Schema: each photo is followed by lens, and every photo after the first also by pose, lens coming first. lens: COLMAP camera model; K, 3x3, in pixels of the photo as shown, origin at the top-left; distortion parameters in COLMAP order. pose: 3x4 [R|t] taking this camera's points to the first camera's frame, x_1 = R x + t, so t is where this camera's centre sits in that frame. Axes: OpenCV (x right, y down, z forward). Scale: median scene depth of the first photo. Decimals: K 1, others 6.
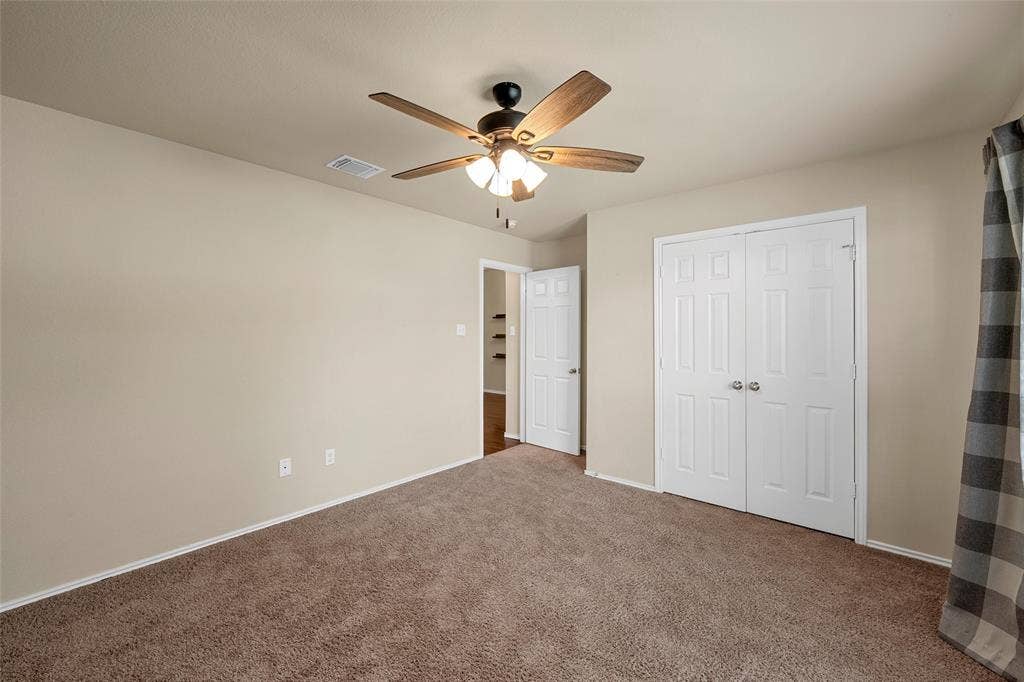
lens RADIAL K [[406.8, 0, 513.7], [0, 406.8, 340.1], [0, 0, 1]] dist [-0.000658, -0.000087]
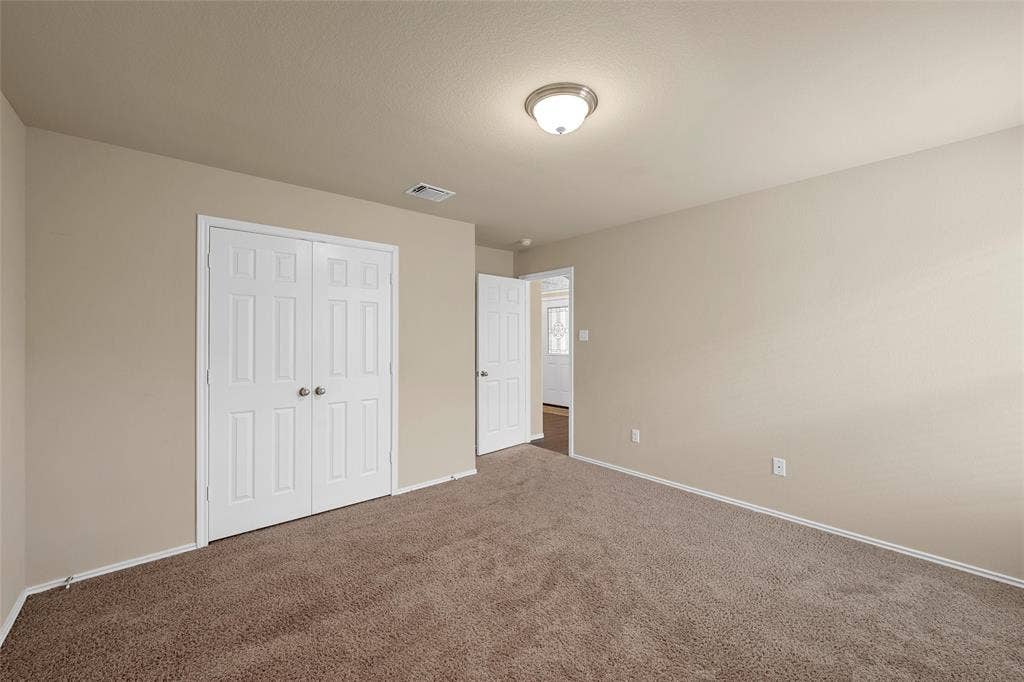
lens RADIAL K [[406.8, 0, 513.7], [0, 406.8, 340.1], [0, 0, 1]] dist [-0.000658, -0.000087]
pose [[0.151508, -0.008197, 0.988422, -0.364597], [0.014957, 0.999870, 0.005999, -0.013007], [-0.988343, 0.013875, 0.151611, 0.351270]]
